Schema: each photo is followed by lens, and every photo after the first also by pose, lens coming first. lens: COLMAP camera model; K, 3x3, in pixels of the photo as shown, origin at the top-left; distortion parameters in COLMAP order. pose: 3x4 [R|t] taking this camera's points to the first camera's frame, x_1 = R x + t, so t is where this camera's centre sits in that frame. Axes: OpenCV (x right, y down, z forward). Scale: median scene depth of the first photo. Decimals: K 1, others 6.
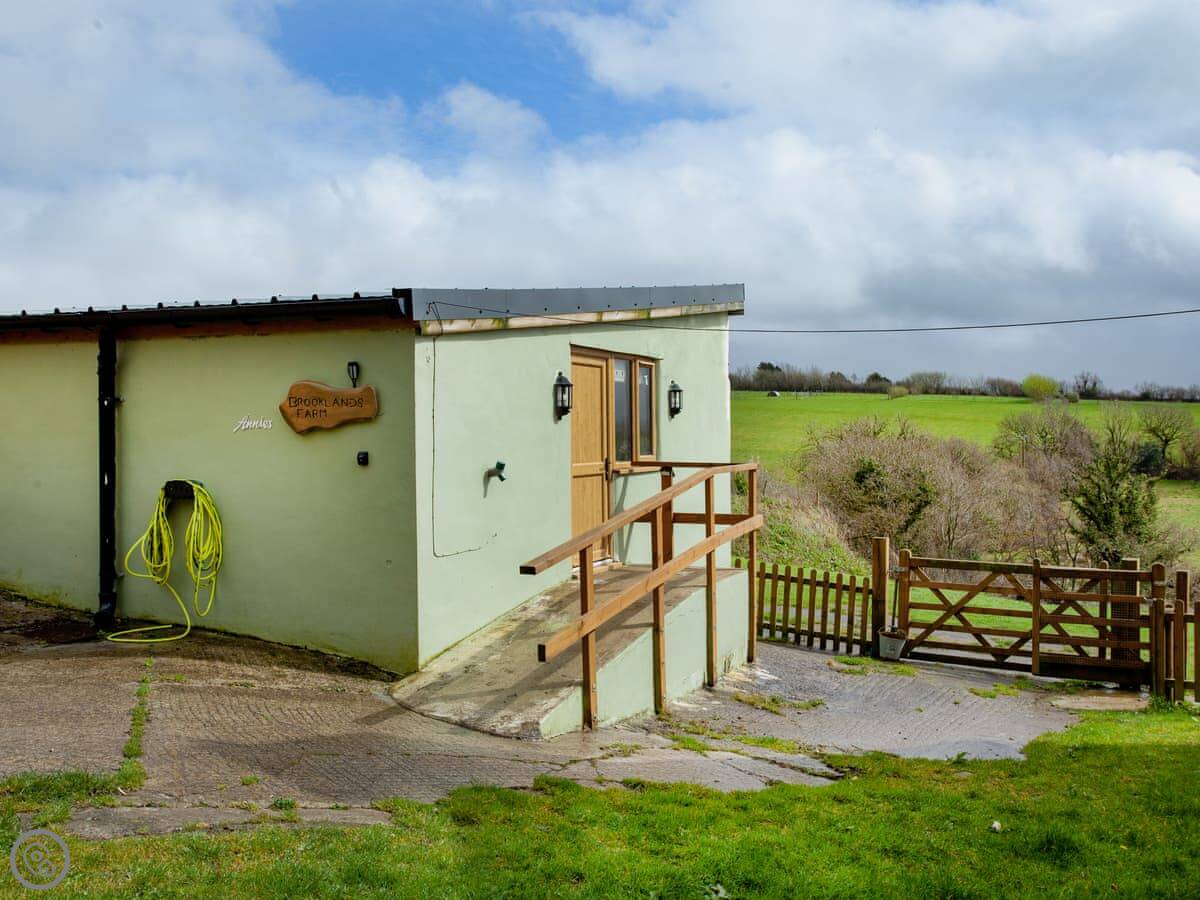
lens RADIAL K [[1197.5, 0, 657.2], [0, 1197.5, 451.8], [0, 0, 1]] dist [-0.003980, 0.037376]
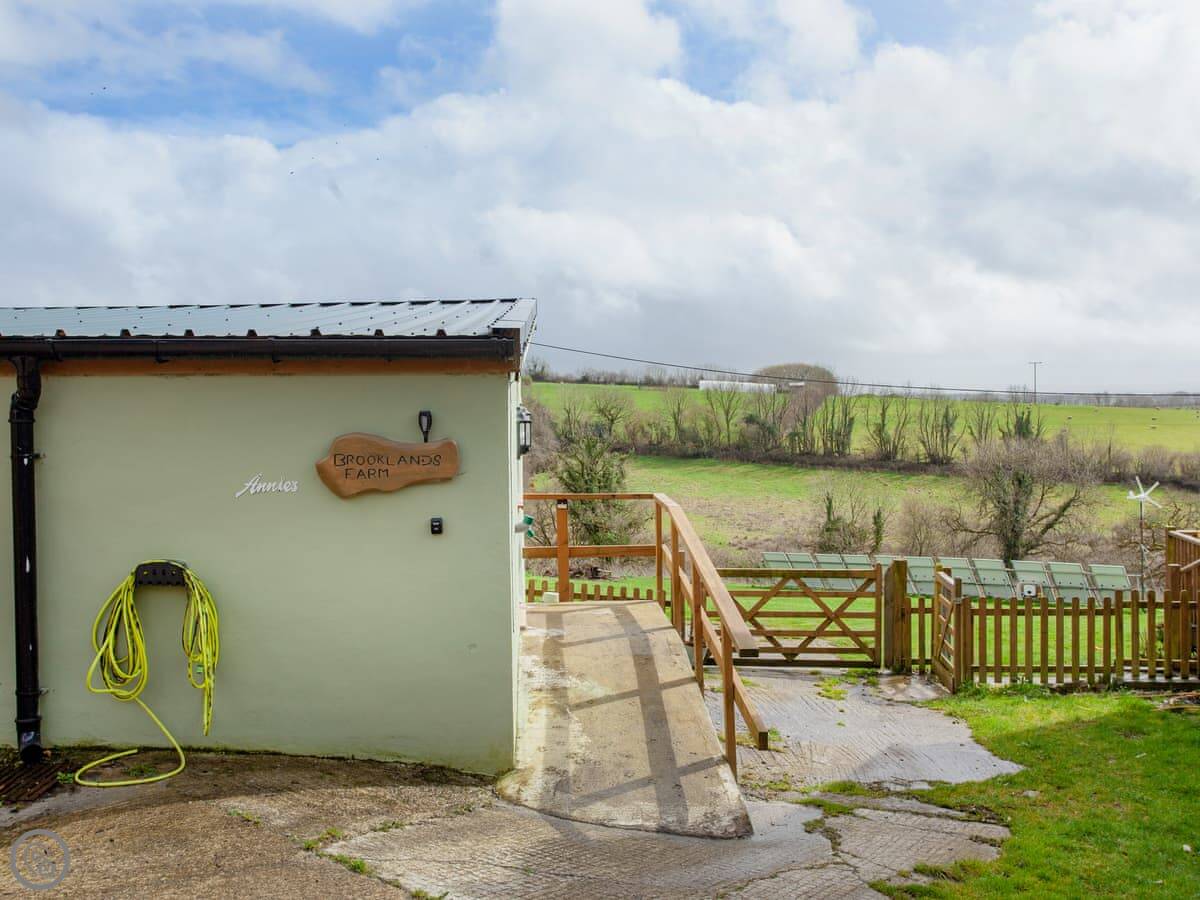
lens RADIAL K [[1160.2, 0, 600.0], [0, 1160.2, 450.0], [0, 0, 1]] dist [0.002241, 0.003000]
pose [[0.897194, -0.025817, 0.440881, -0.476261], [0.016331, 0.999547, 0.025296, -0.063063], [-0.441334, -0.015496, 0.897209, 0.210095]]
